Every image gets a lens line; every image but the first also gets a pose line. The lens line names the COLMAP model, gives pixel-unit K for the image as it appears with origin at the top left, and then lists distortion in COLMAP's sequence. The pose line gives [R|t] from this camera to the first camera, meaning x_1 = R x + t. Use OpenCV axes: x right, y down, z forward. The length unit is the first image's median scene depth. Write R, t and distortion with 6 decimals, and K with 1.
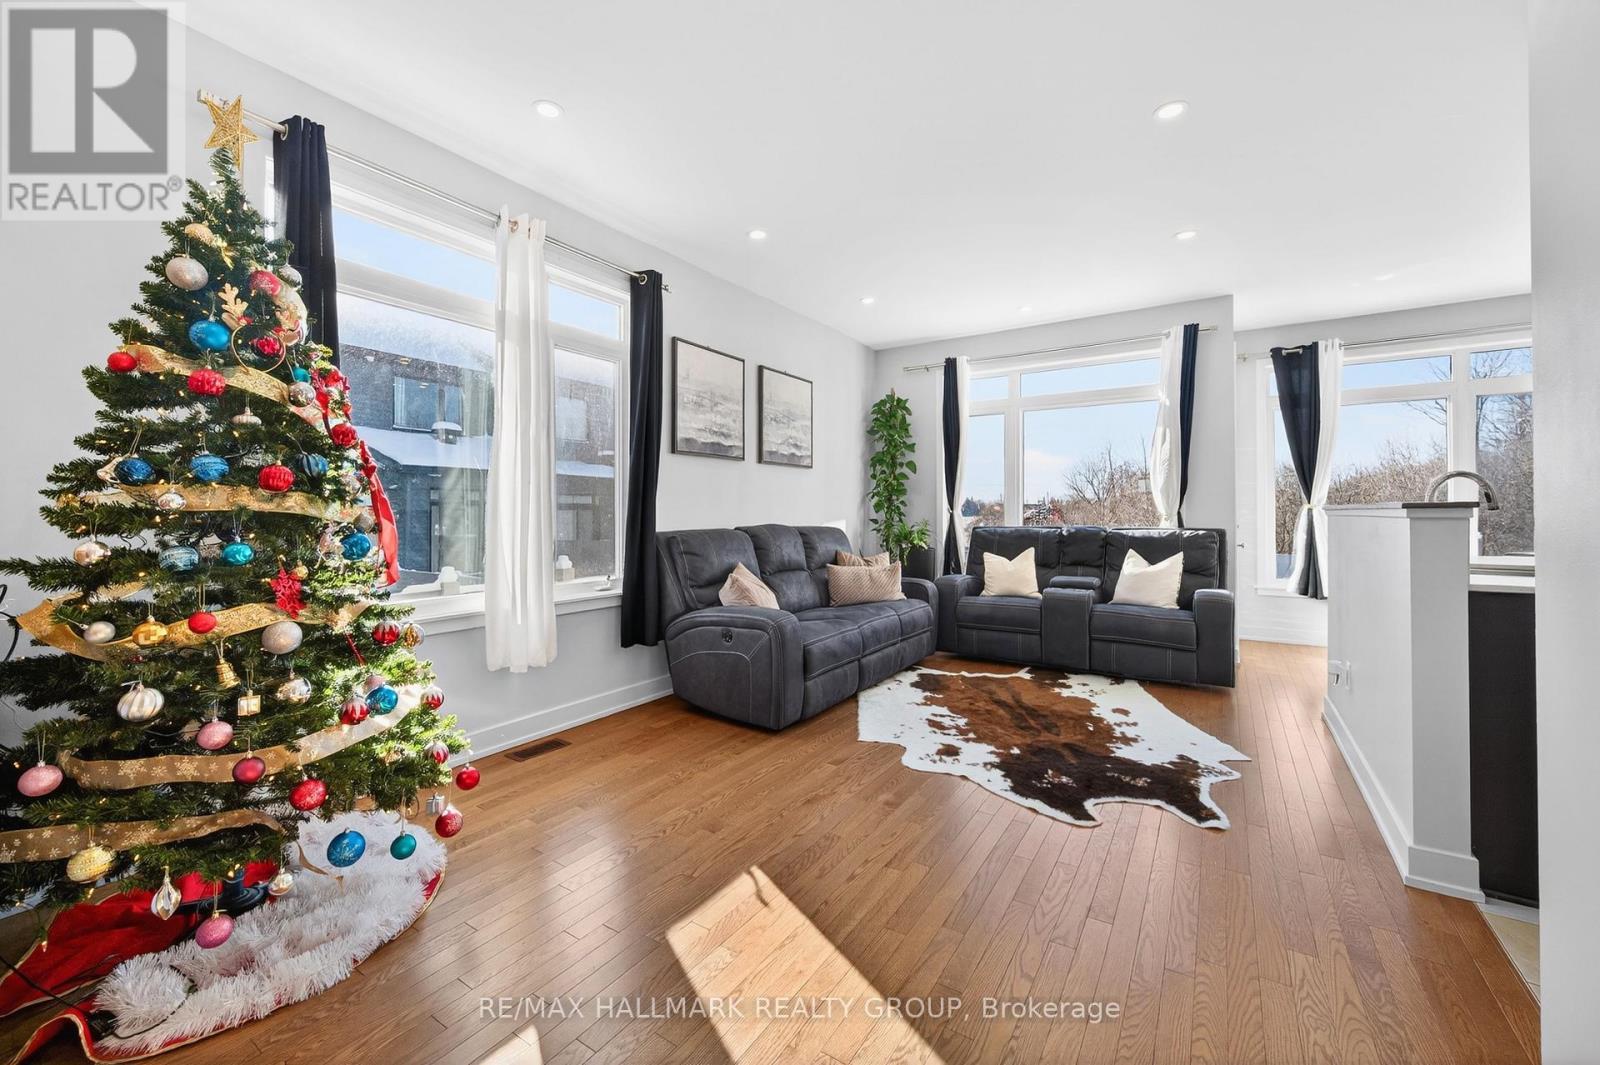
lens RADIAL K [[638.7, 0, 782.0], [0, 638.7, 509.2], [0, 0, 1]] dist [-0.002051, 0.000080]
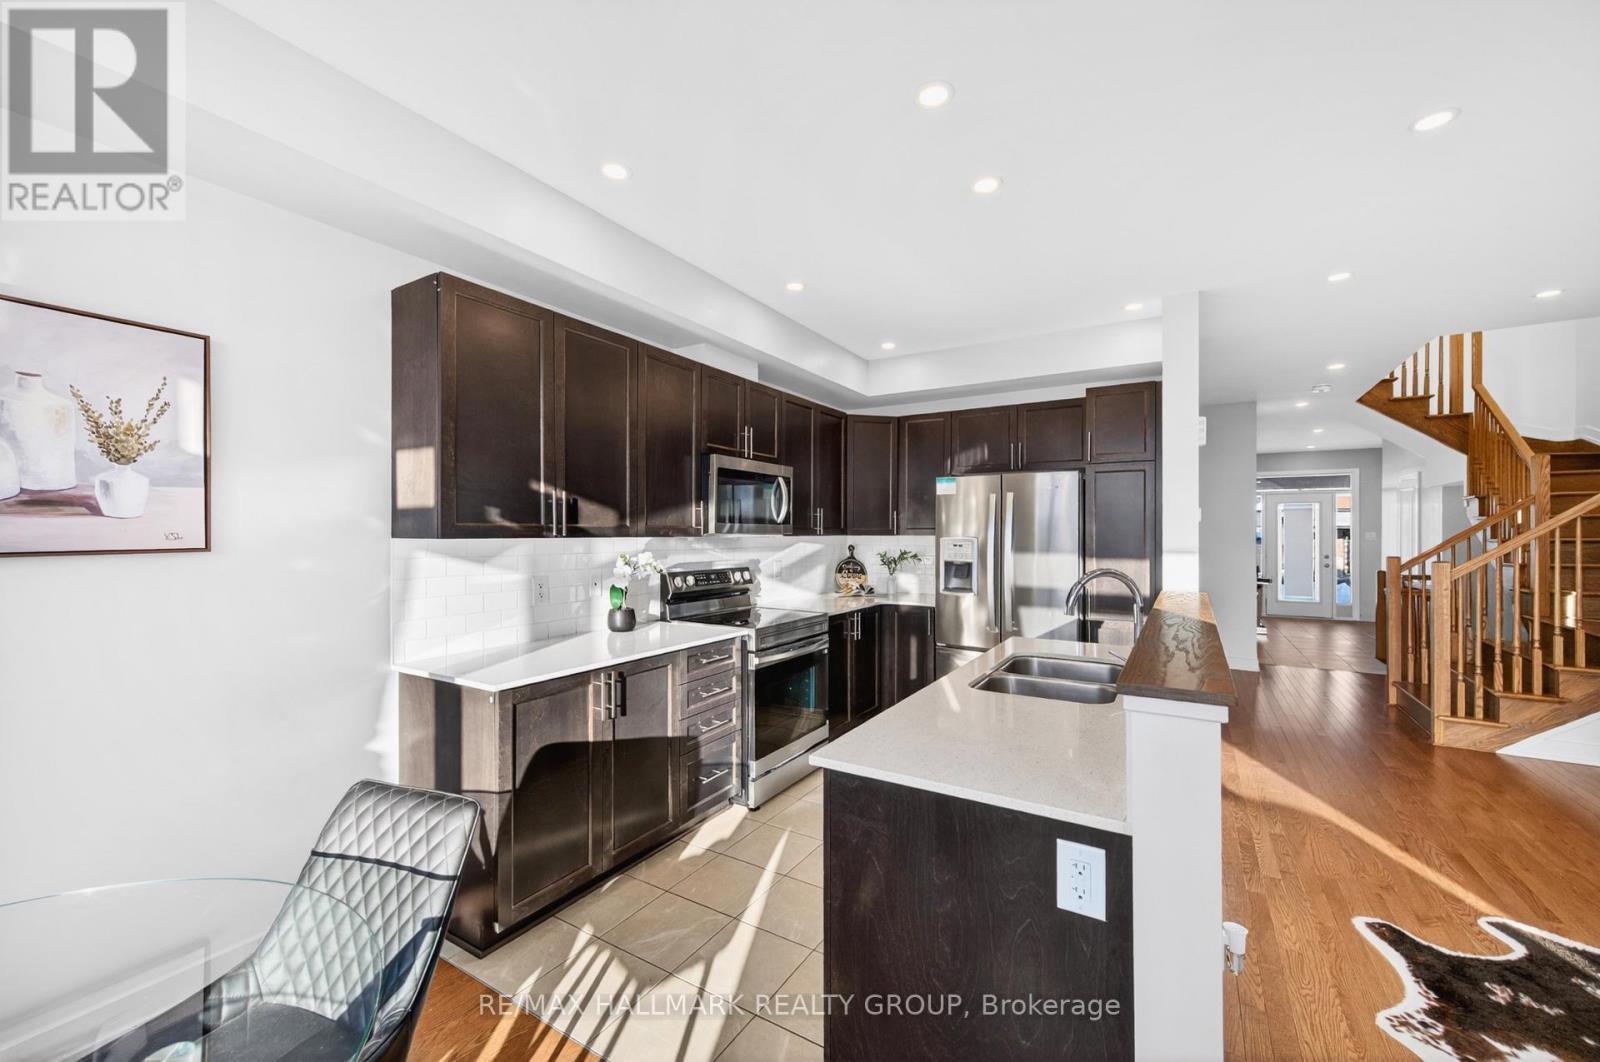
lens RADIAL K [[638.7, 0, 799.3], [0, 638.7, 529.8], [0, 0, 1]] dist [-0.002051, 0.000080]
pose [[-0.998312, 0.004493, -0.057910, 1.149013], [0.005192, 0.999915, -0.011940, -0.087527], [0.057852, -0.012220, -0.998250, 1.379784]]
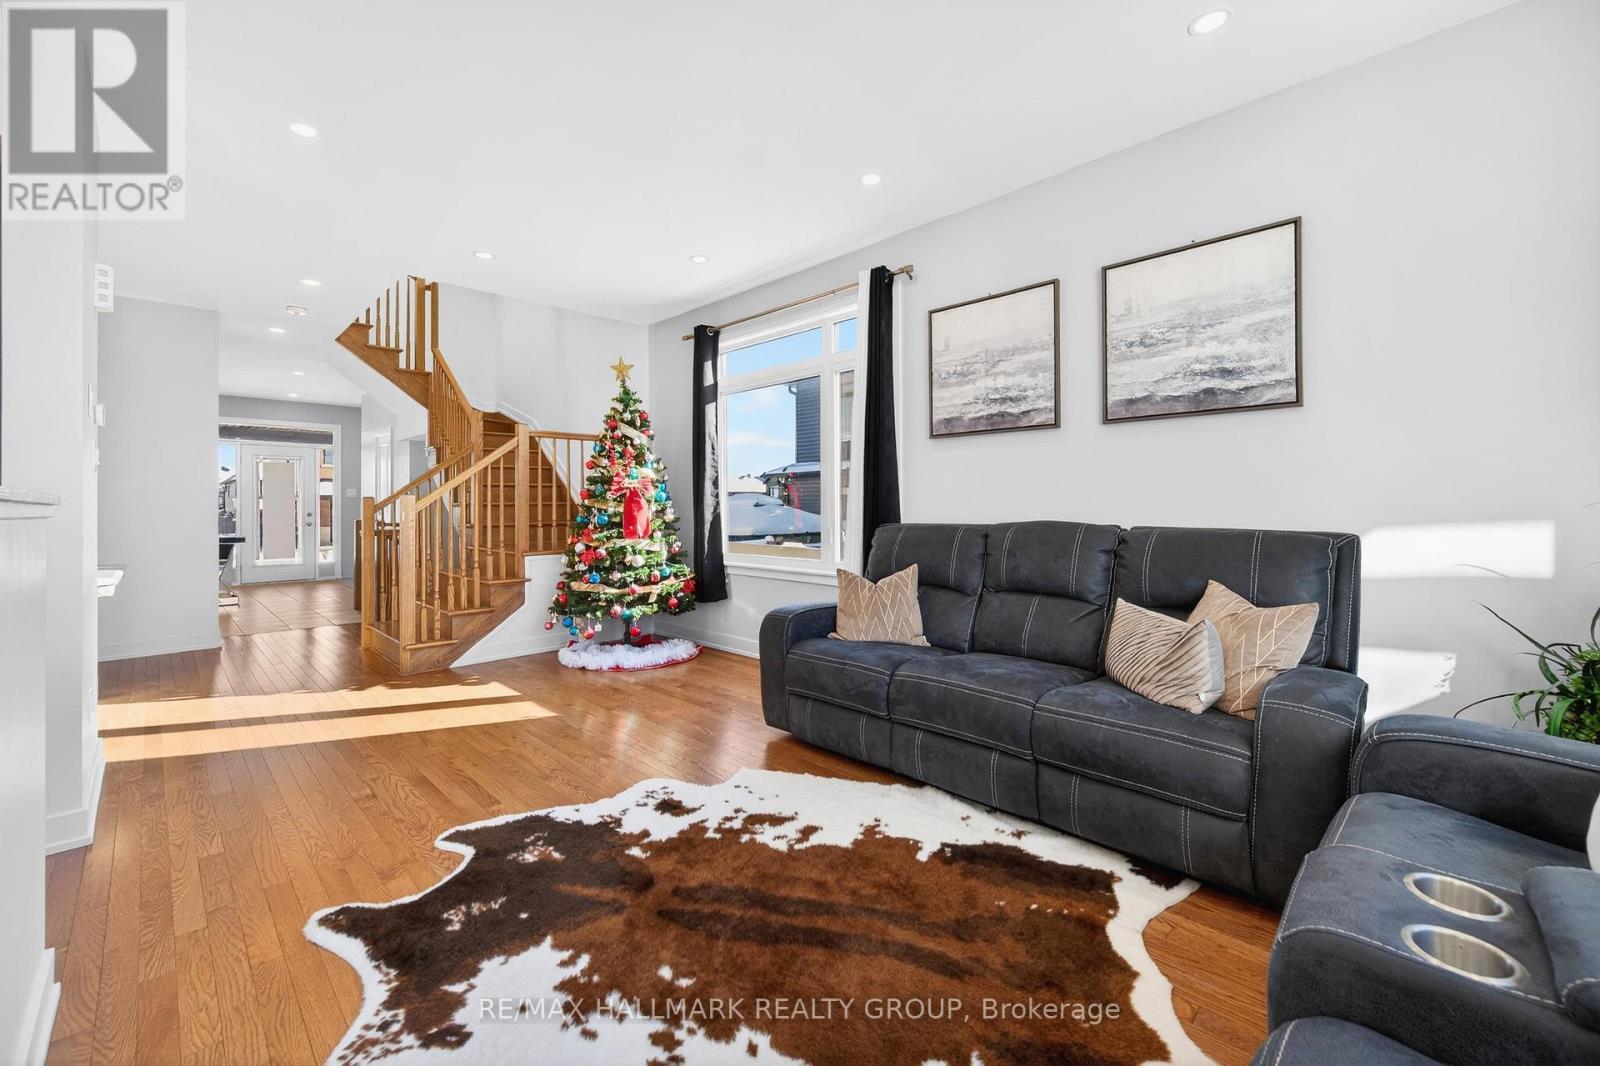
lens RADIAL K [[638.7, 0, 801.3], [0, 638.7, 504.6], [0, 0, 1]] dist [-0.002051, 0.000080]
pose [[-0.174563, 0.003081, -0.984641, 0.933511], [0.016038, 0.999871, 0.000286, 0.003131], [0.984515, -0.015742, -0.174590, 1.196930]]
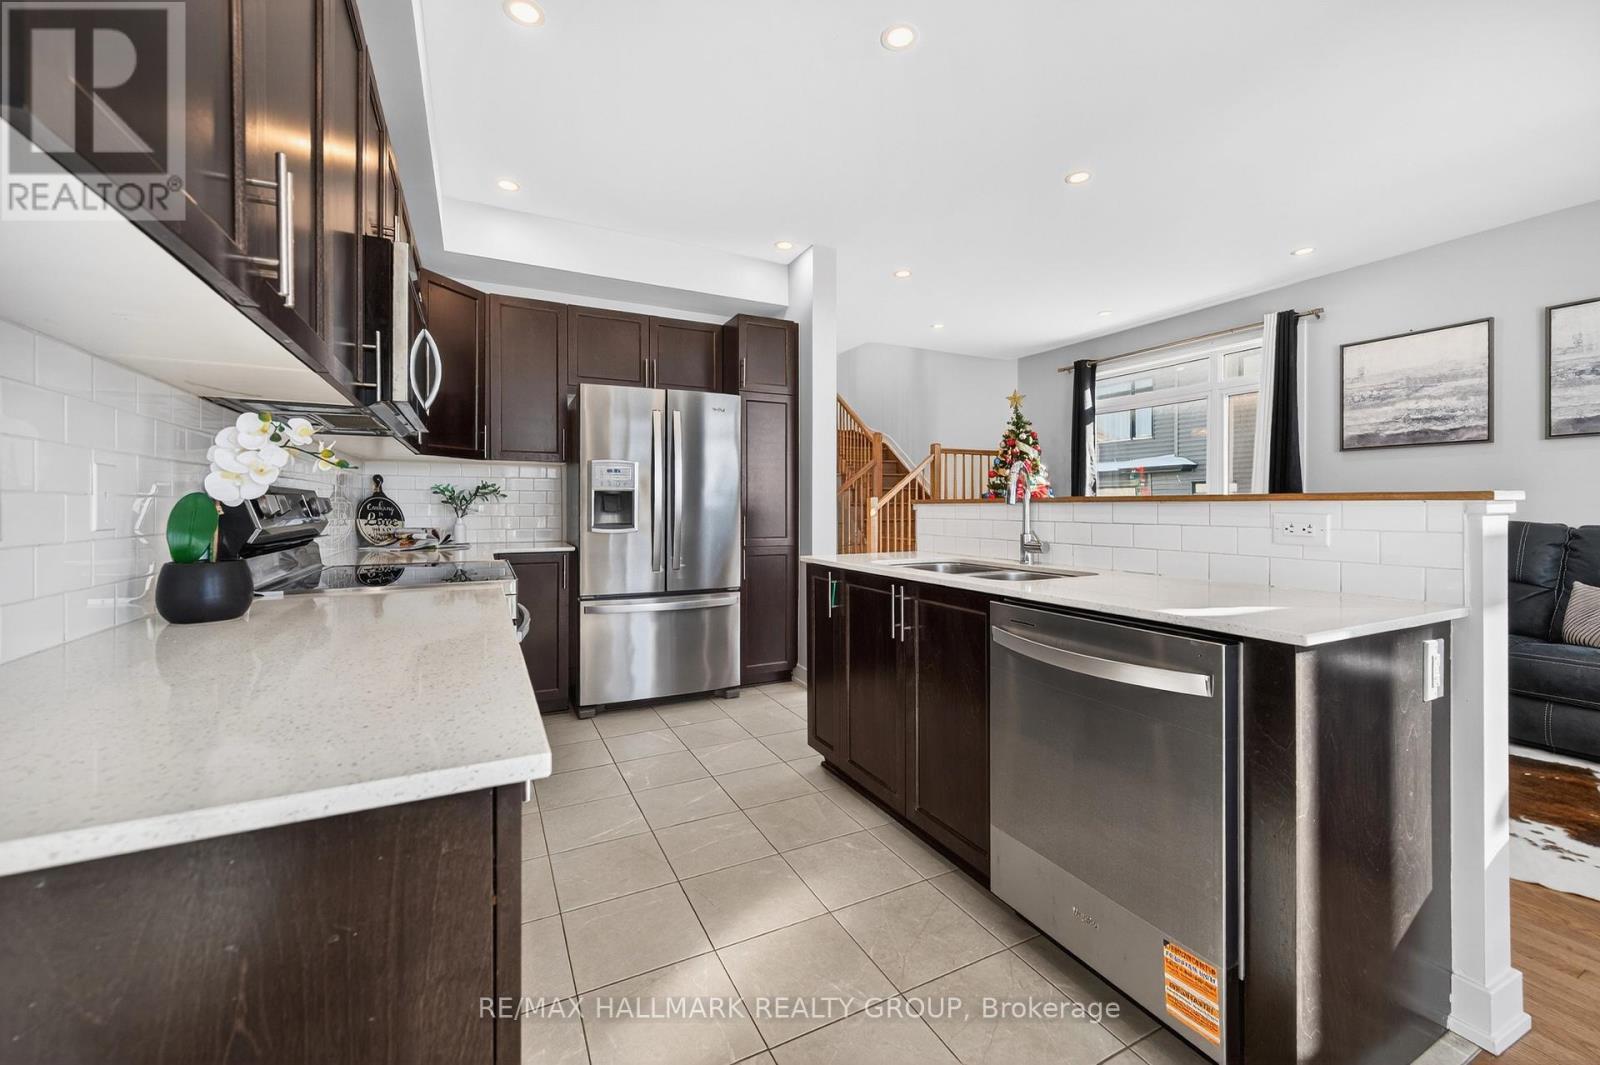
lens RADIAL K [[638.7, 0, 796.2], [0, 638.7, 510.8], [0, 0, 1]] dist [-0.002051, 0.000080]
pose [[-0.478889, 0.010655, -0.877811, 1.527005], [0.012303, 0.999910, 0.005426, -0.004854], [0.877789, -0.008202, -0.478977, 0.860558]]
